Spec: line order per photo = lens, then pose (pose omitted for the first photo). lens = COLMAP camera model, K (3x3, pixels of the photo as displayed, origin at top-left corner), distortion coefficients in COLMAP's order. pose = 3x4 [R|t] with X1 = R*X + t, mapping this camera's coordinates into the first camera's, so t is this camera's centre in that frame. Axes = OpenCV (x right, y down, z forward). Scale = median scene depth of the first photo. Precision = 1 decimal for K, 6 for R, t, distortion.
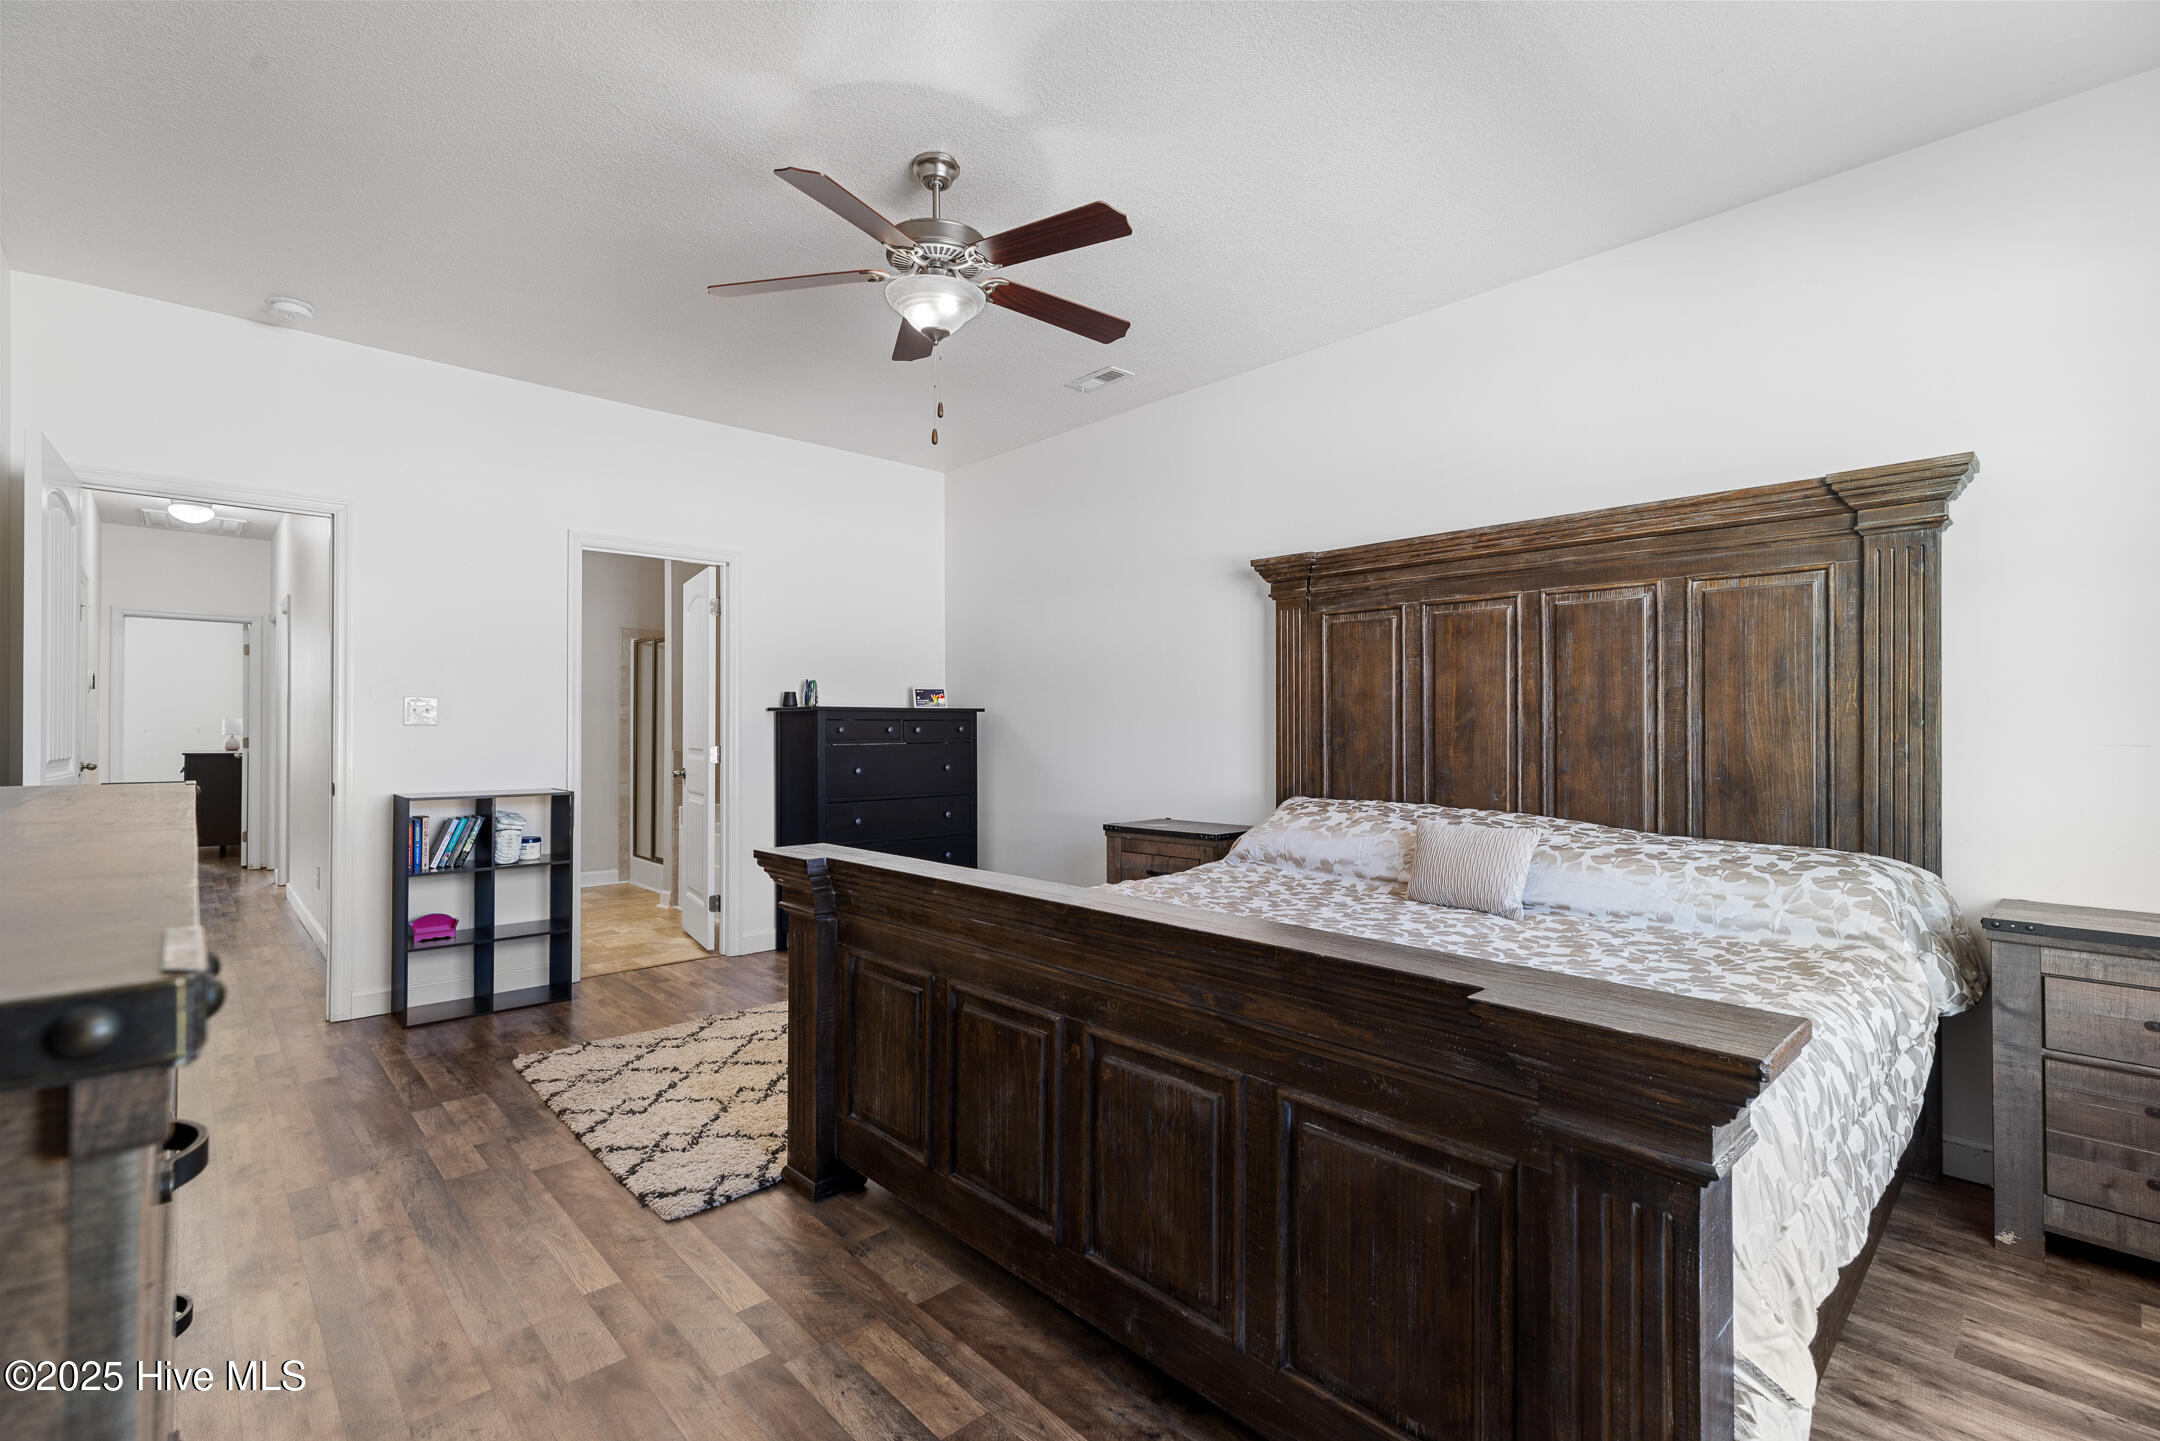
lens RADIAL K [[971.0, 0, 1068.6], [0, 971.0, 713.4], [0, 0, 1]] dist [0.005093, 0.000028]
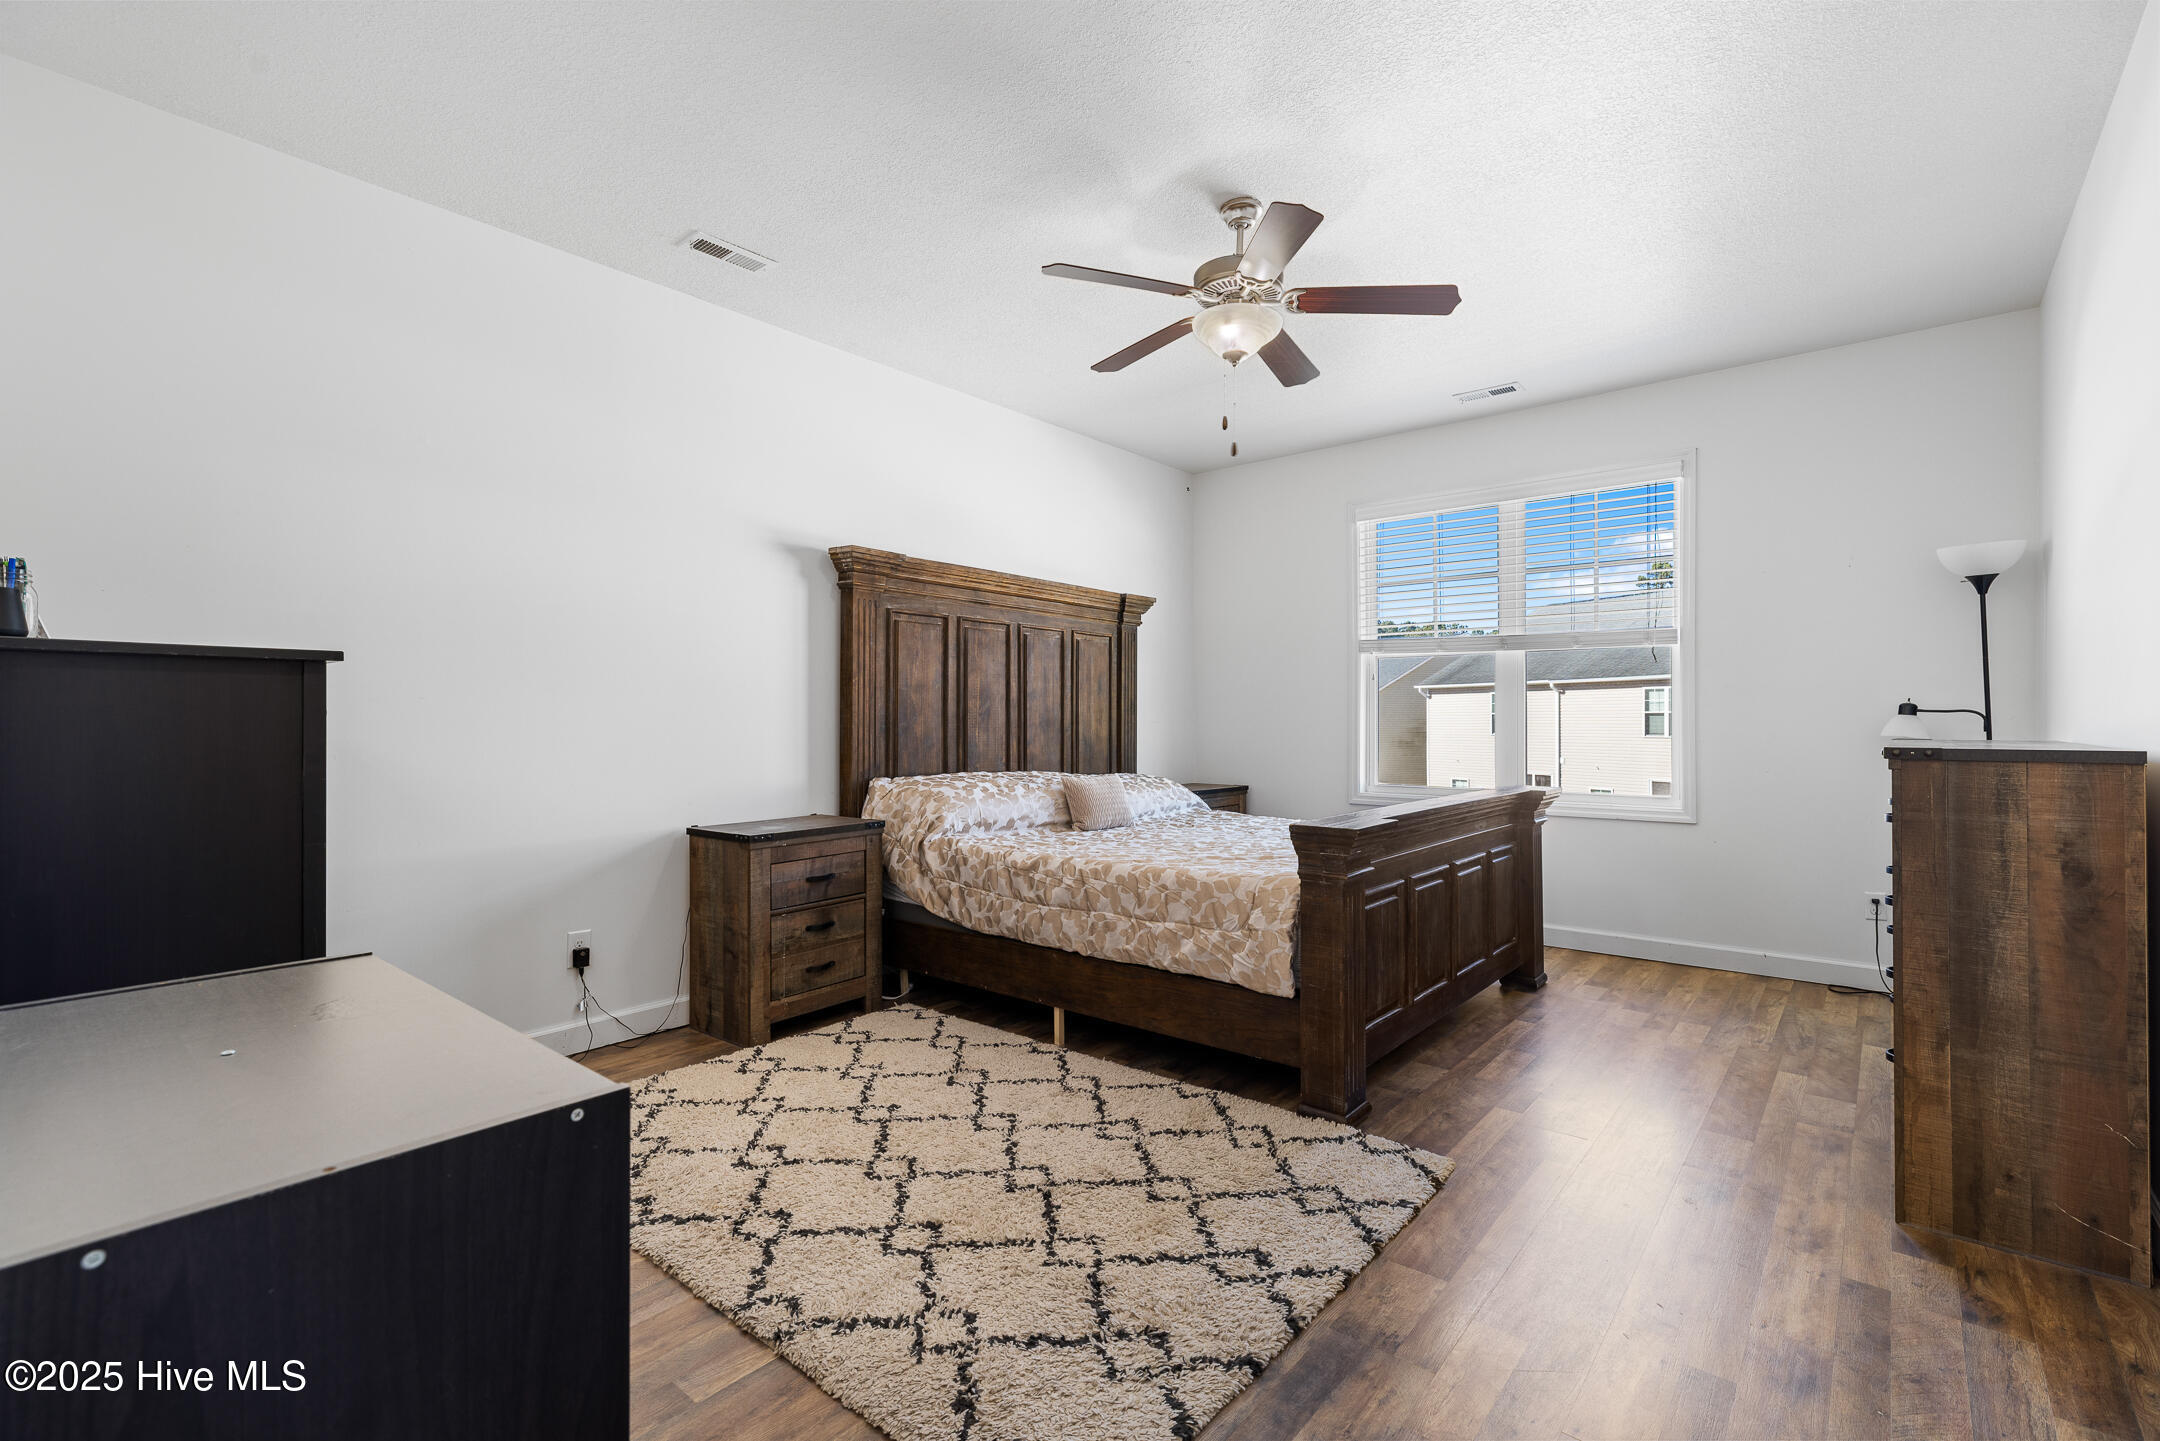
lens RADIAL K [[971.0, 0, 1068.6], [0, 971.0, 713.4], [0, 0, 1]] dist [0.005093, 0.000028]
pose [[-0.126150, 0.010070, 0.991960, -0.970477], [-0.013300, 0.999841, -0.011841, 0.027637], [-0.991922, -0.014687, -0.125996, 1.064321]]
